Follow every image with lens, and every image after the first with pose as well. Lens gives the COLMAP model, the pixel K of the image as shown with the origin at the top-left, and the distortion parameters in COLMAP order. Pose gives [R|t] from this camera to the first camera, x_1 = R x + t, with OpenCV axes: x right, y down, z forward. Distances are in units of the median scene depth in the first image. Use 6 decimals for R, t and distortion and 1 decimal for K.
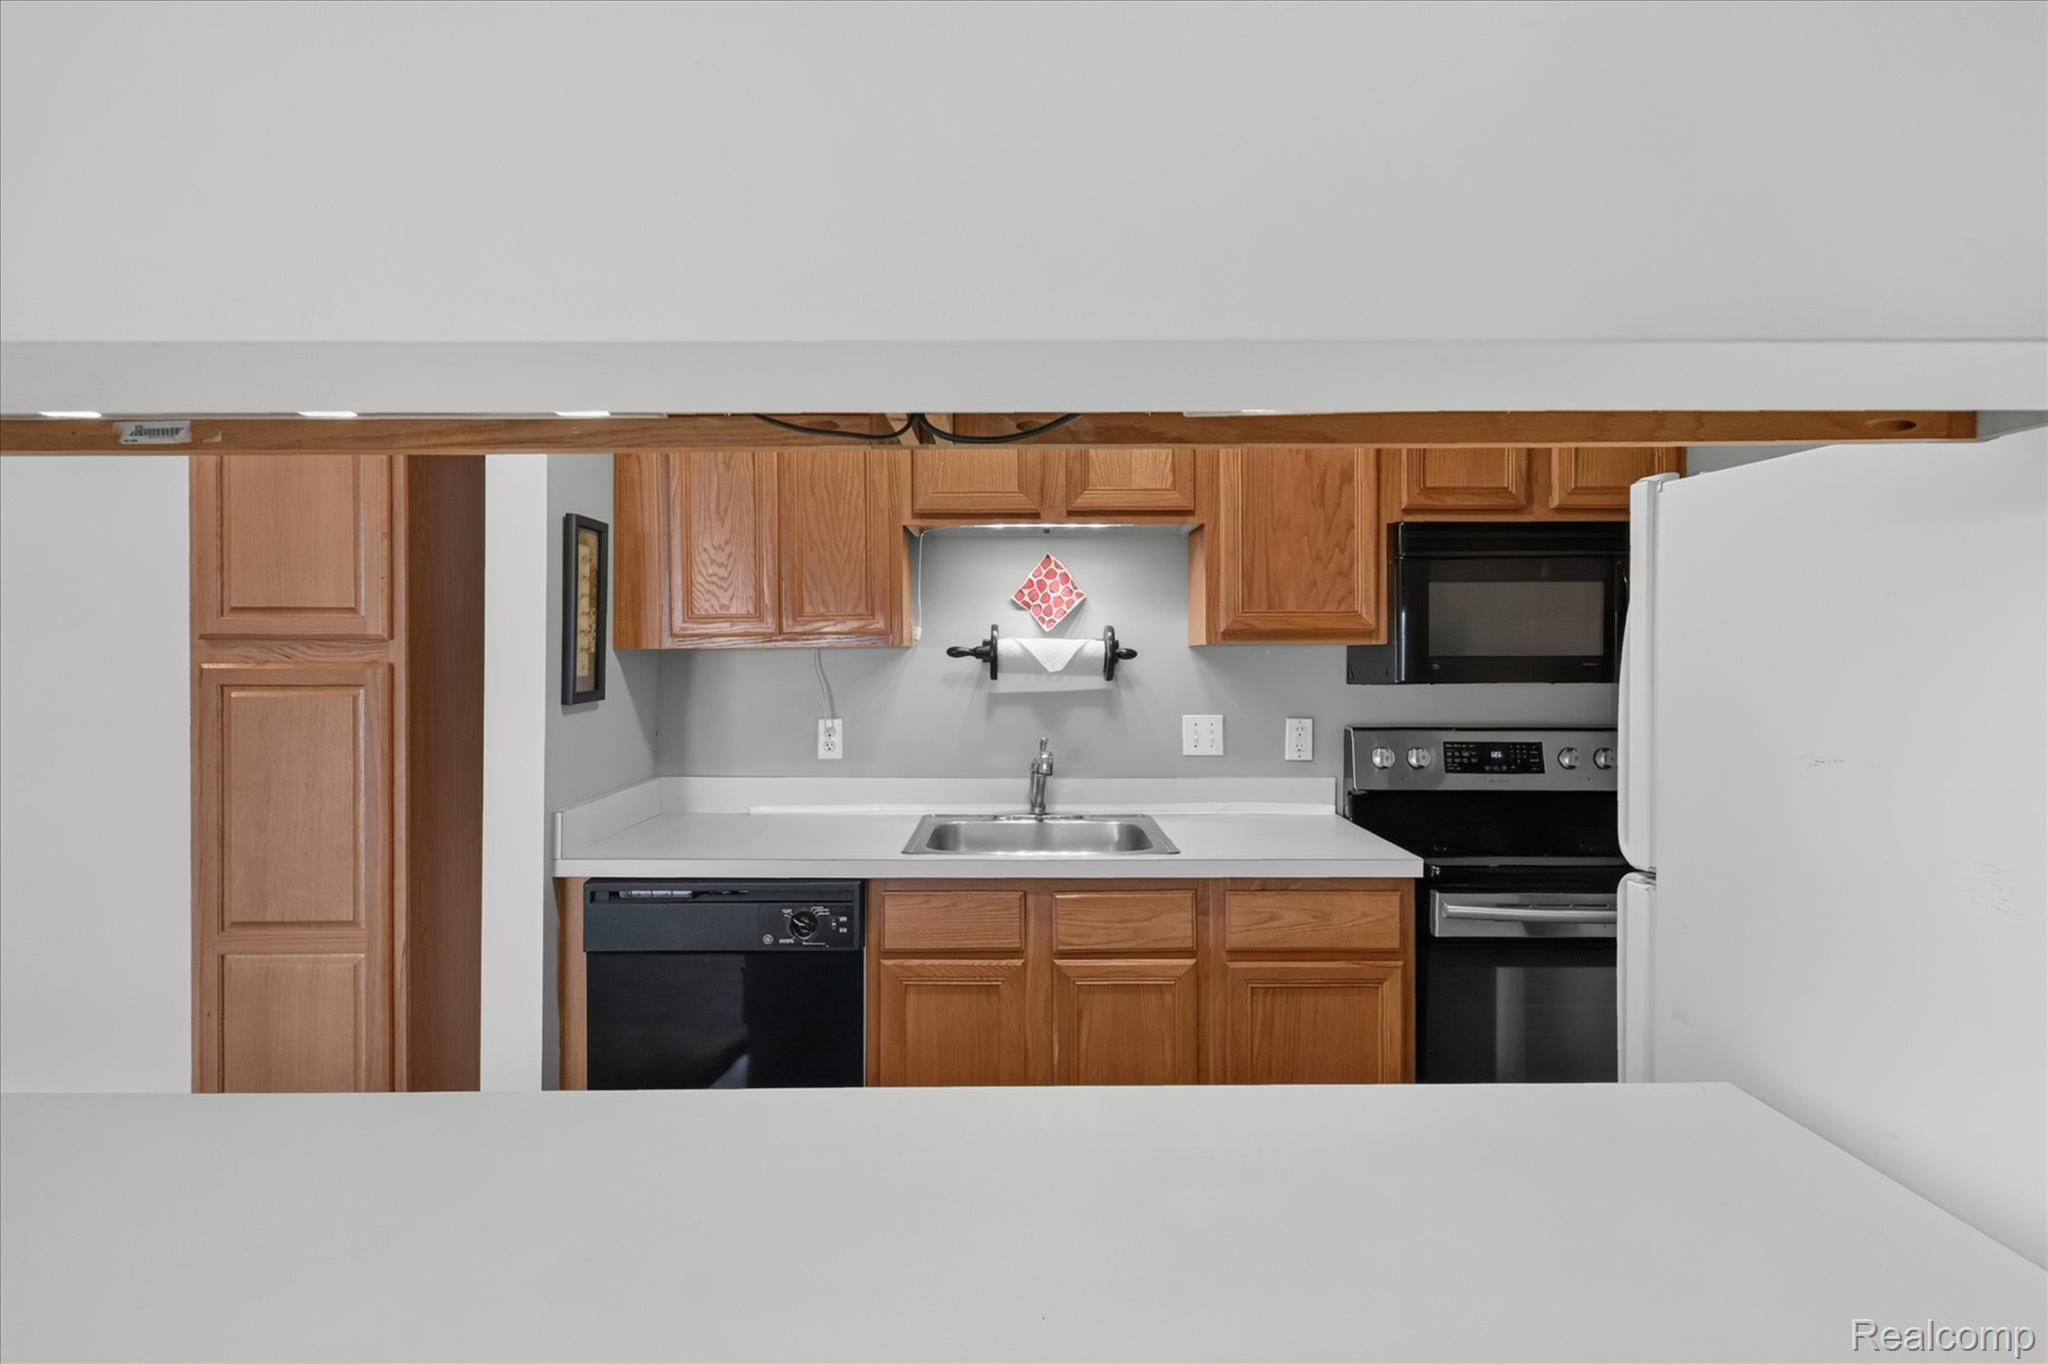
lens RADIAL K [[1003.5, 0, 1024.9], [0, 1003.5, 669.7], [0, 0, 1]] dist [0.000706, 0.000051]
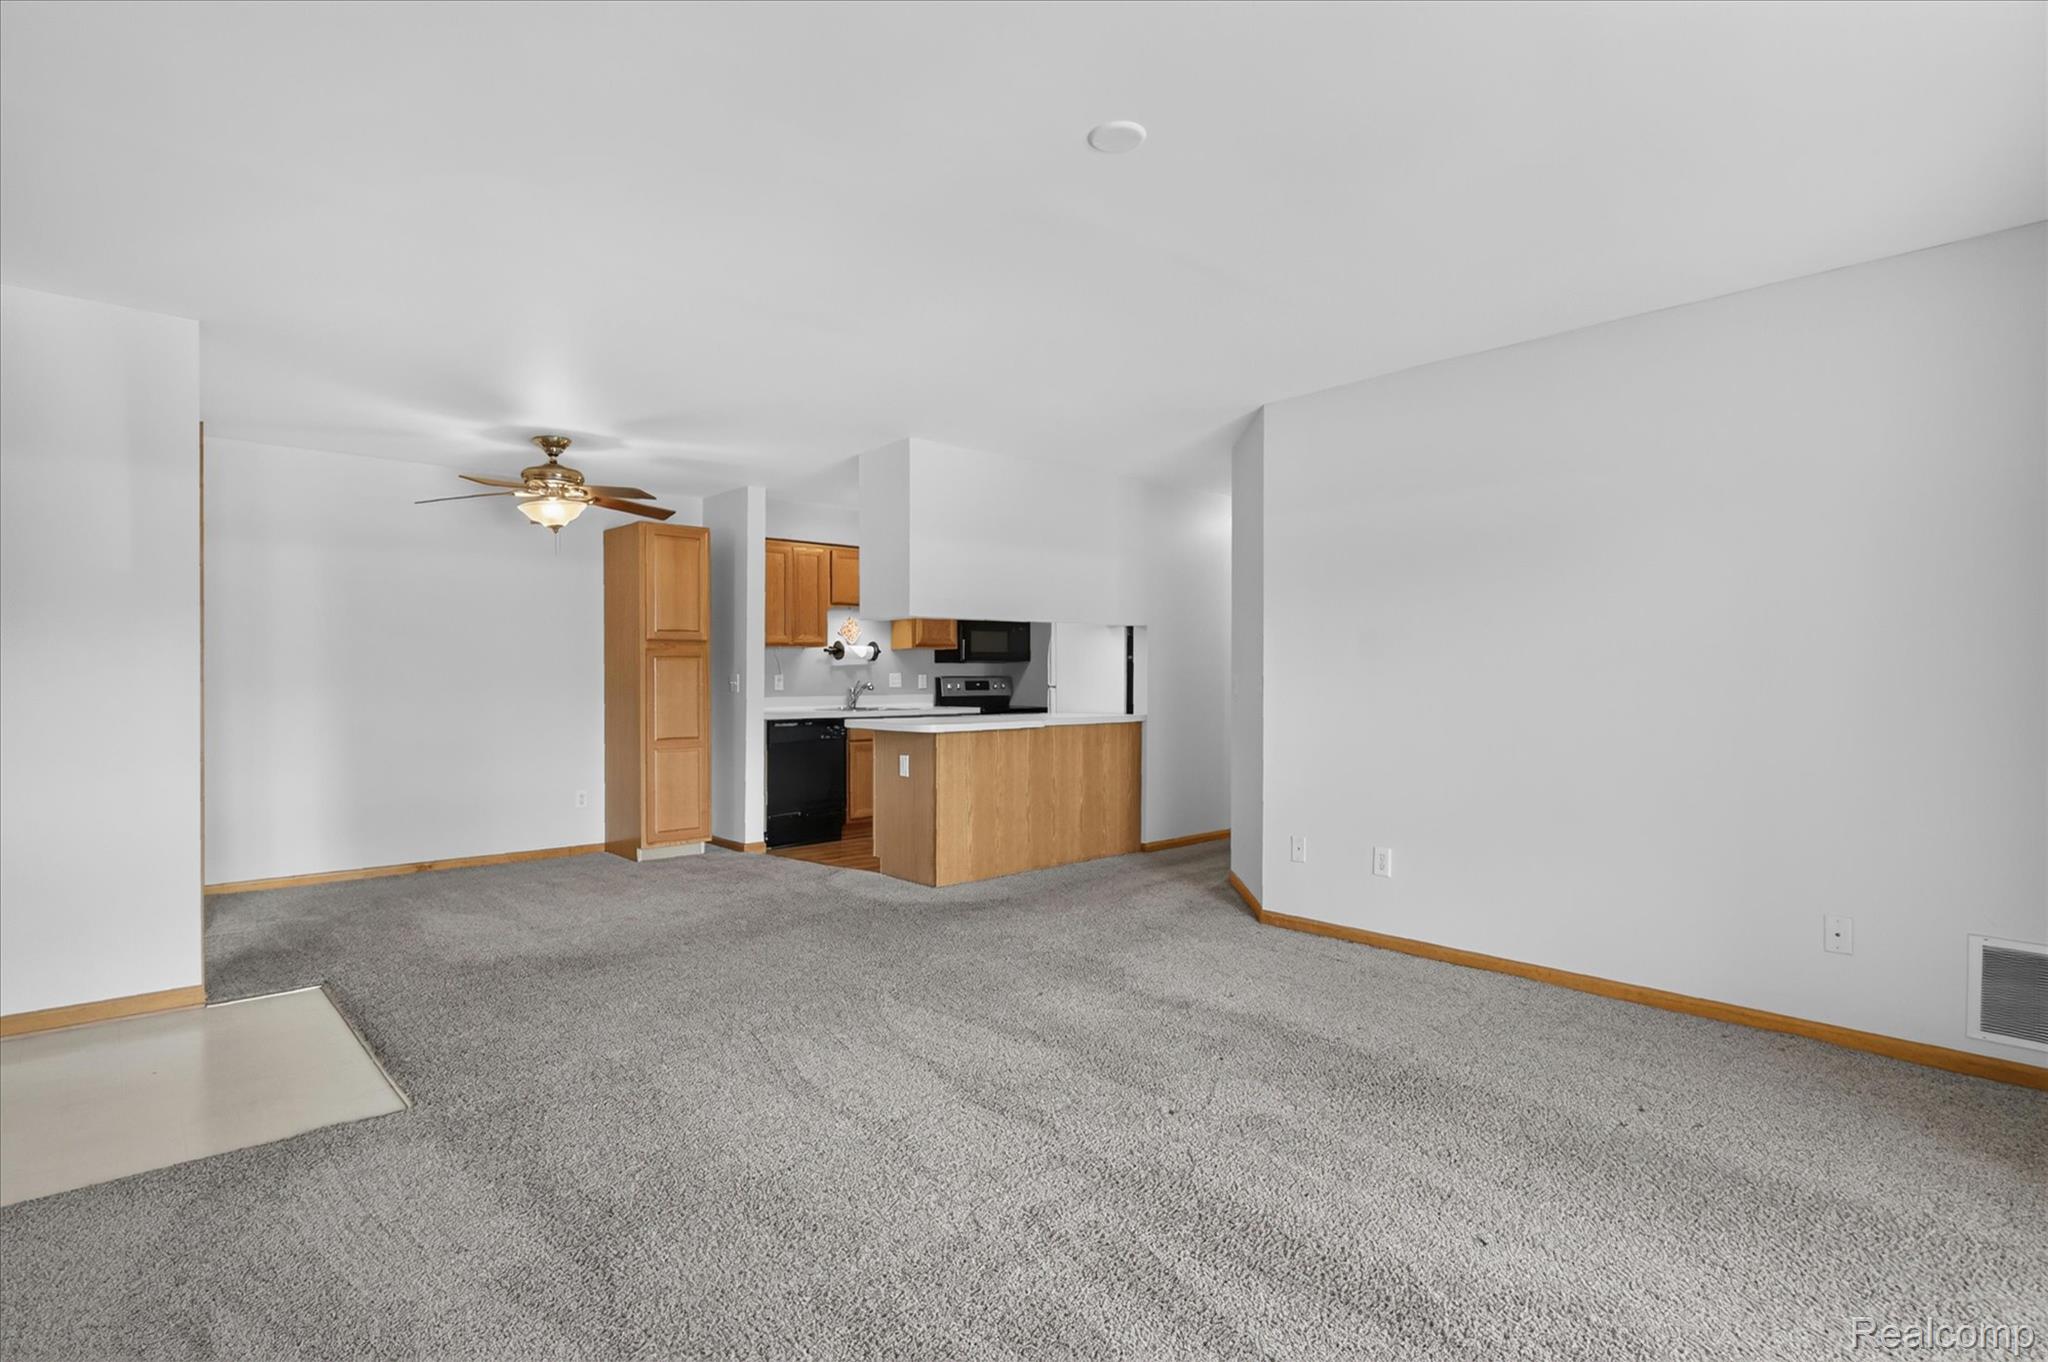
lens RADIAL K [[1003.5, 0, 1024.9], [0, 1003.5, 668.7], [0, 0, 1]] dist [0.000706, 0.000051]
pose [[0.728624, 0.003271, 0.684907, -1.559683], [0.006146, 0.999917, -0.011313, 0.068710], [-0.684887, 0.012453, 0.728543, -1.383771]]
